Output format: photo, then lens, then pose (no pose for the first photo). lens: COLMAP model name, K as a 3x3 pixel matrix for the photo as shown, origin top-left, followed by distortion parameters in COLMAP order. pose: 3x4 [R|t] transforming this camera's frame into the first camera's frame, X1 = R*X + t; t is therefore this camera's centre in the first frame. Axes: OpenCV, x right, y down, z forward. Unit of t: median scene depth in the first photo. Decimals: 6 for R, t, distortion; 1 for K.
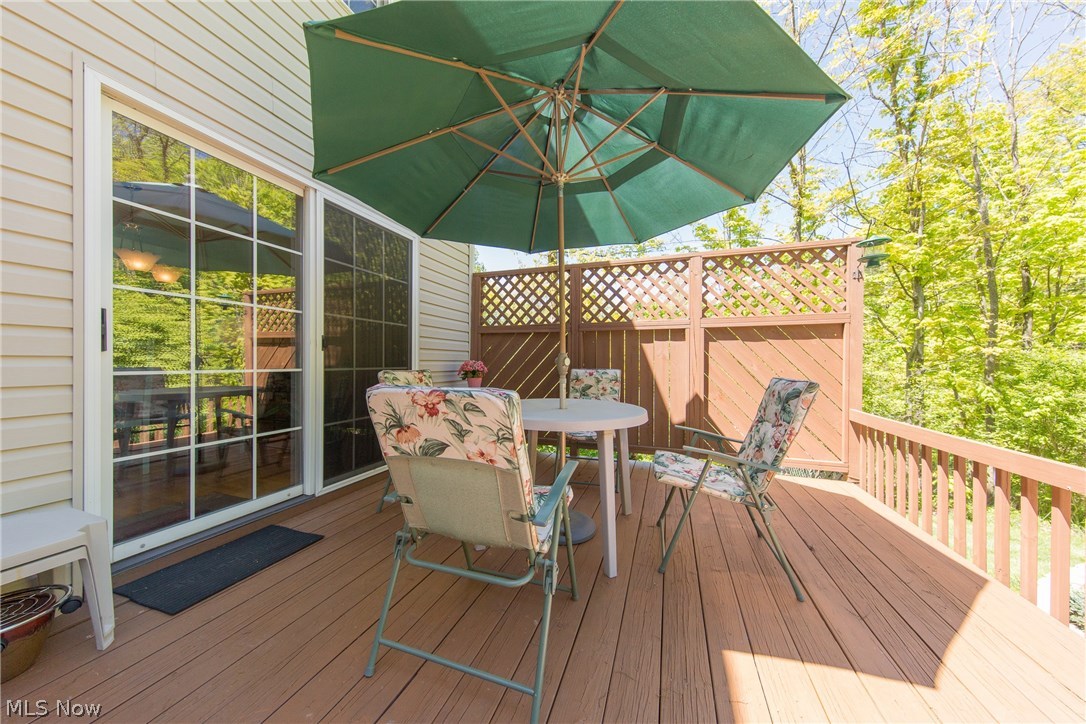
lens RADIAL K [[339.0, 0, 543.0], [0, 339.0, 362.0], [0, 0, 1]] dist [0.000353, 0.000005]
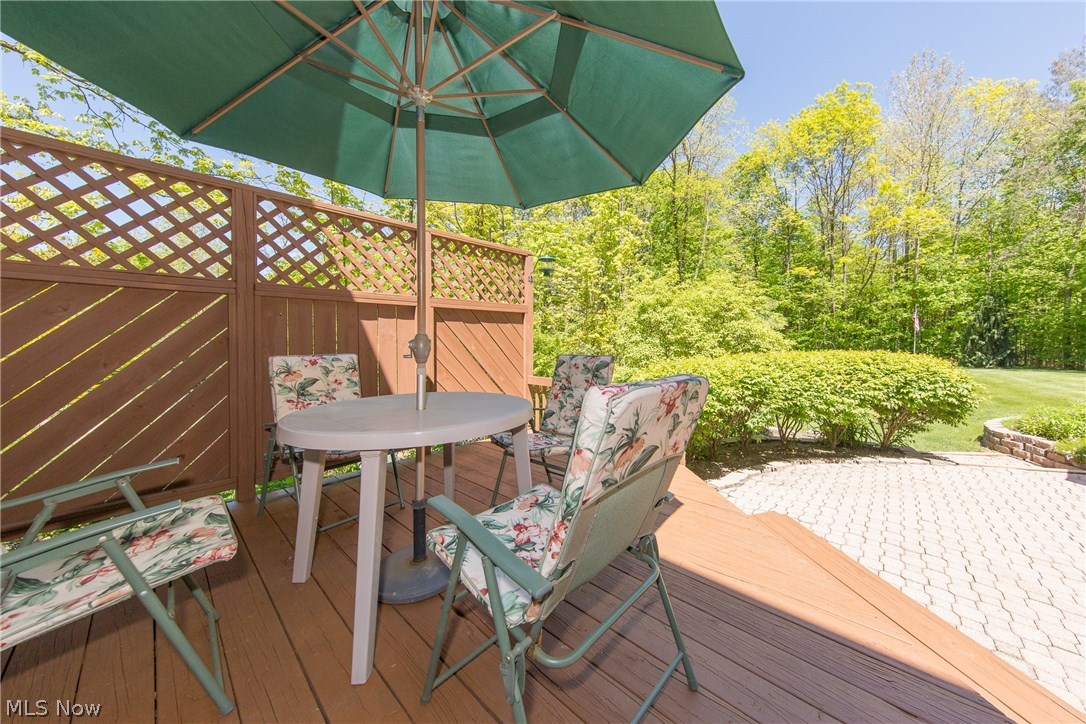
lens RADIAL K [[371.8, 0, 545.6], [0, 371.8, 344.5], [0, 0, 1]] dist [-0.000215, -0.000067]
pose [[0.386674, -0.023983, 0.921905, -0.336094], [-0.003121, 0.999622, 0.027314, -0.020792], [-0.922211, -0.013439, 0.386453, 0.250320]]
